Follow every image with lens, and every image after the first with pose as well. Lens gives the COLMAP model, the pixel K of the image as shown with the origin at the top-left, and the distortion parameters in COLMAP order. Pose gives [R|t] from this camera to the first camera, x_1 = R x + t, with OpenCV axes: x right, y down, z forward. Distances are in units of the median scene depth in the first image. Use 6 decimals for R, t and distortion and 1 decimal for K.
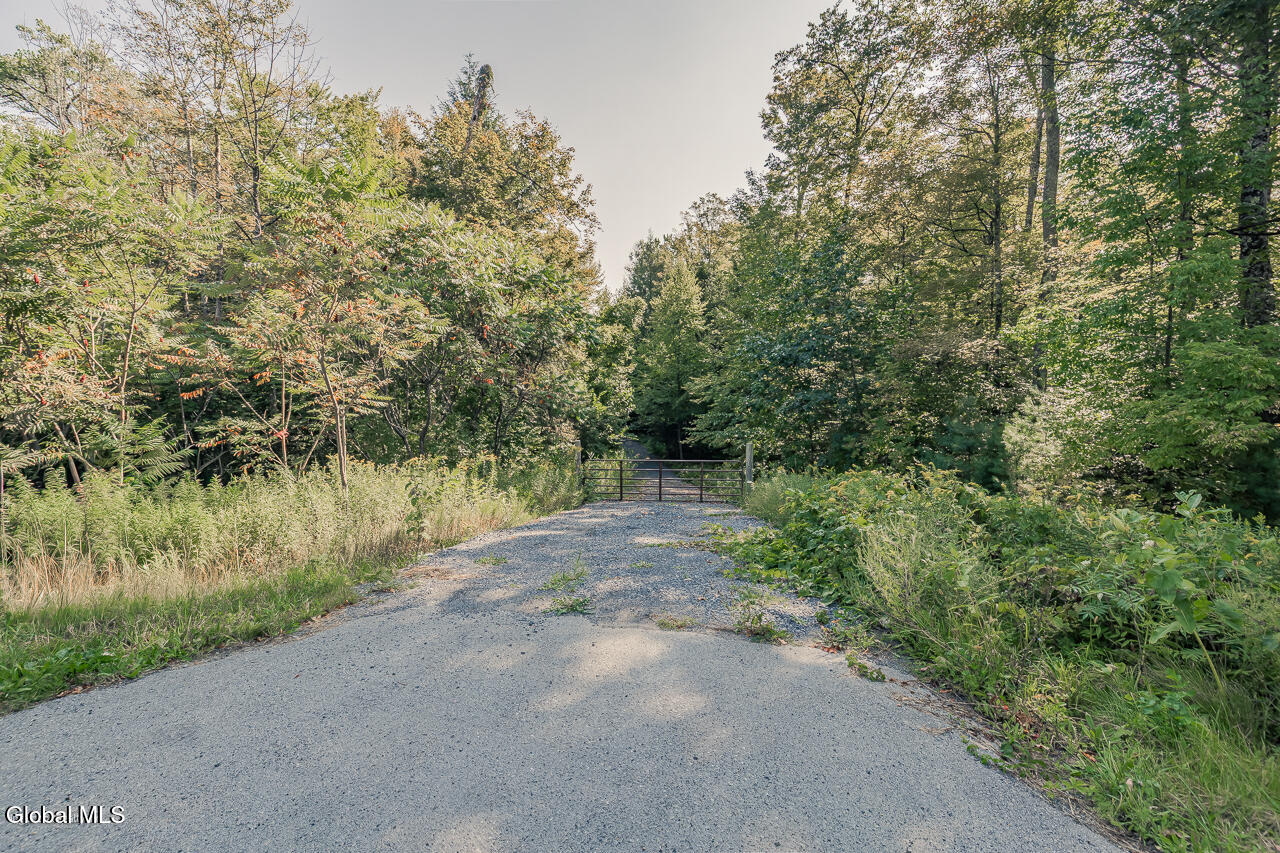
lens RADIAL K [[586.0, 0, 640.0], [0, 586.0, 426.5], [0, 0, 1]] dist [0.000113, 0.000712]
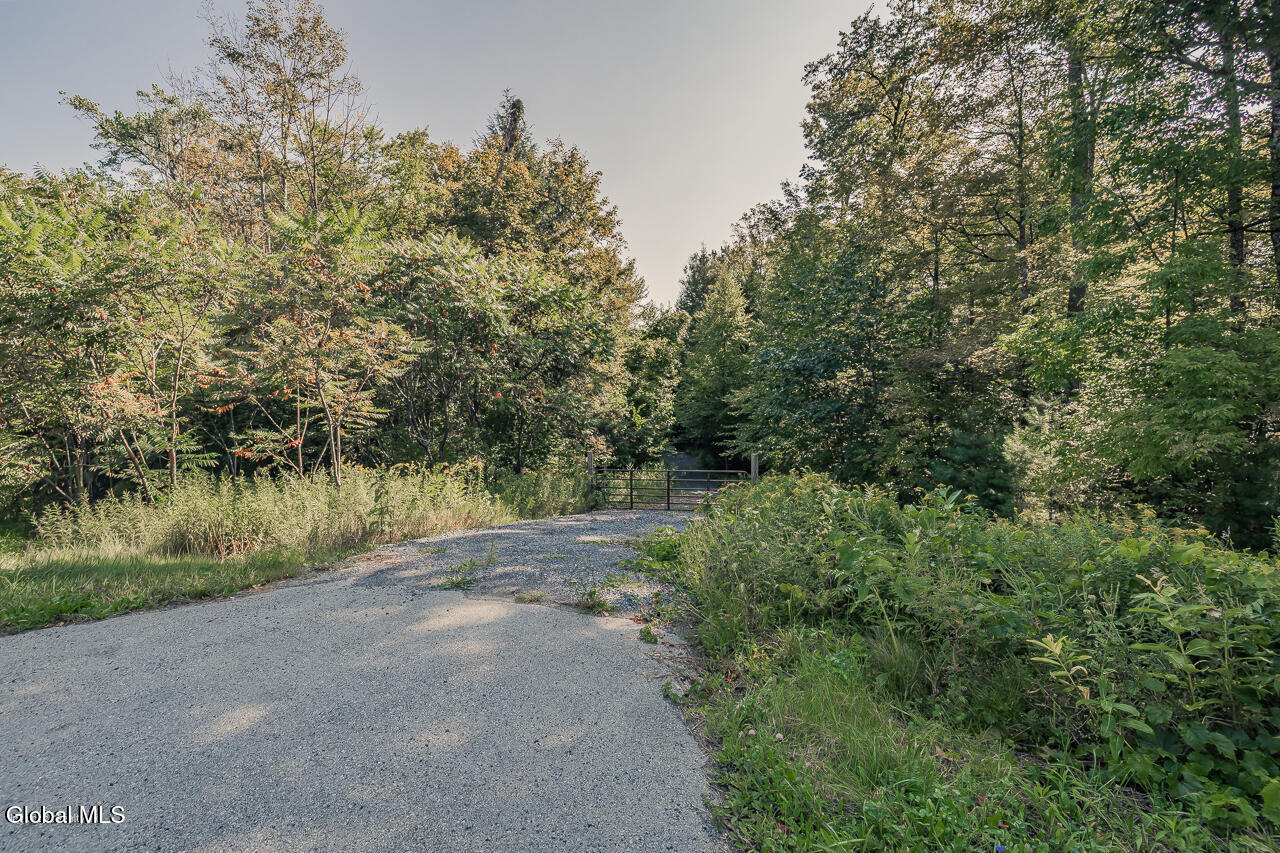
lens RADIAL K [[596.4, 0, 640.0], [0, 596.4, 426.5], [0, 0, 1]] dist [0.001790, 0.000037]
pose [[0.992184, -0.003944, -0.124723, 0.073909], [0.000998, 0.999719, -0.023676, 0.003230], [0.124781, 0.023367, 0.991909, -0.029412]]
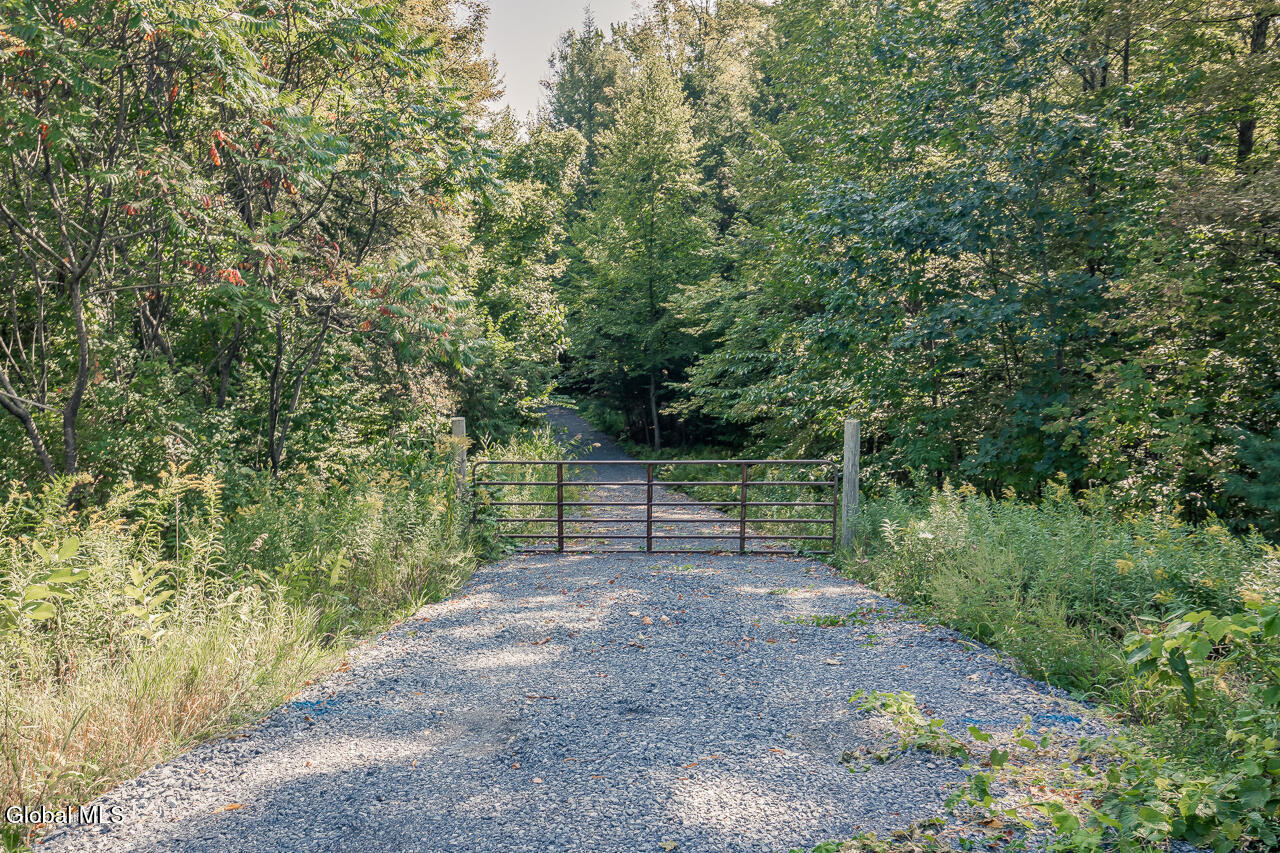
lens RADIAL K [[1001.5, 0, 640.0], [0, 1001.5, 426.5], [0, 0, 1]] dist [-0.007490, -0.006454]
pose [[0.997093, -0.013067, 0.075065, -0.017697], [0.009430, 0.998774, 0.048592, -0.003124], [-0.075608, -0.047743, 0.995994, 0.159607]]
